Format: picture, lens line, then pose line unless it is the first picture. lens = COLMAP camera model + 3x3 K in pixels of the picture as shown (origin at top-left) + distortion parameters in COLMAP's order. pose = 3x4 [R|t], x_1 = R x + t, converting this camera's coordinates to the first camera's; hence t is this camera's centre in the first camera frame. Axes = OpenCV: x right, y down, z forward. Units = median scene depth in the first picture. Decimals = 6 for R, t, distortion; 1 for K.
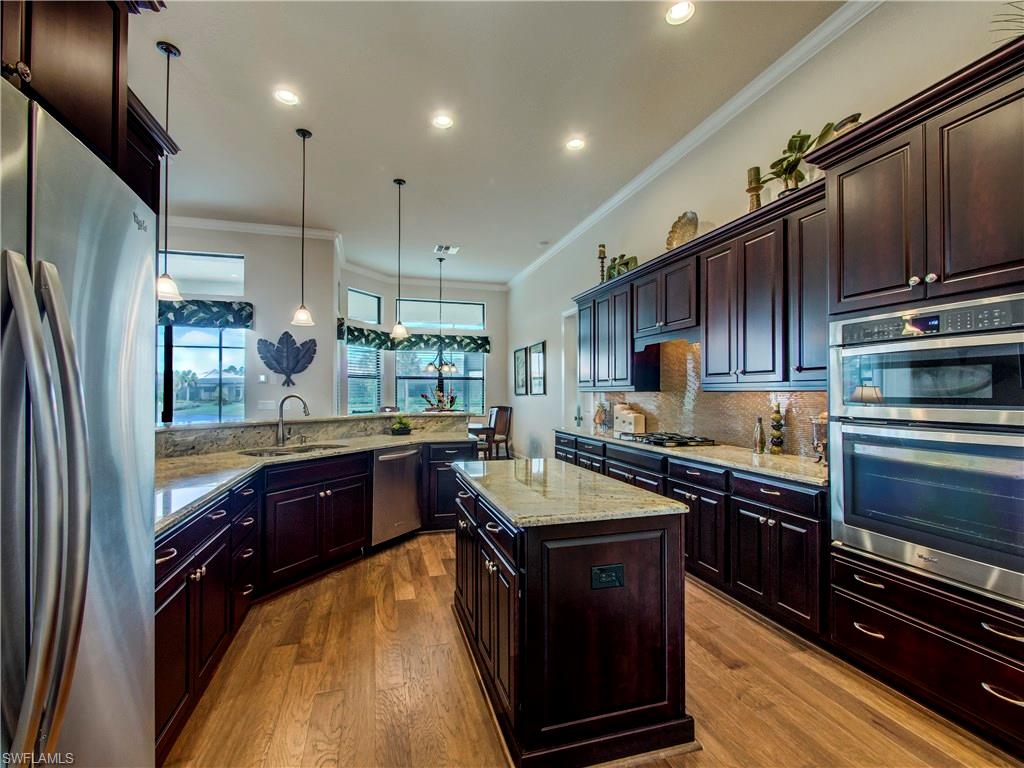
lens RADIAL K [[442.7, 0, 507.4], [0, 442.7, 389.2], [0, 0, 1]] dist [-0.004265, -0.000661]
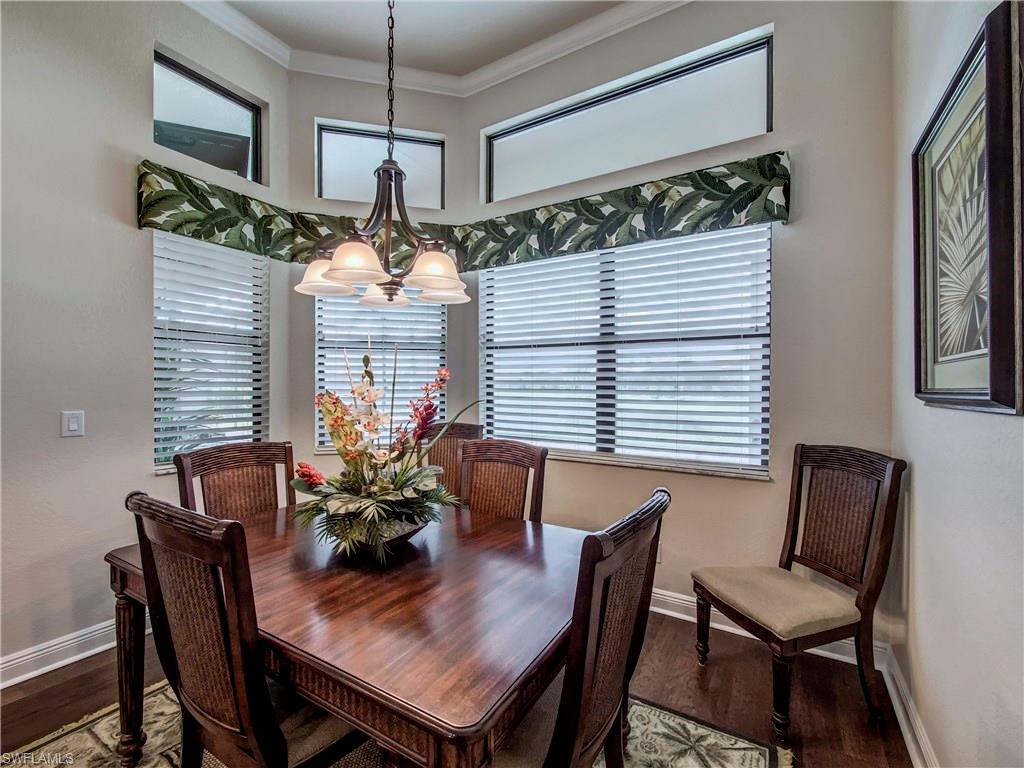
lens RADIAL K [[442.7, 0, 509.7], [0, 442.7, 393.3], [0, 0, 1]] dist [-0.004265, -0.000661]
pose [[0.662126, -0.005528, -0.749372, 0.039063], [0.013363, 0.999901, 0.004430, 0.009532], [0.749273, -0.012947, 0.662135, 0.738004]]
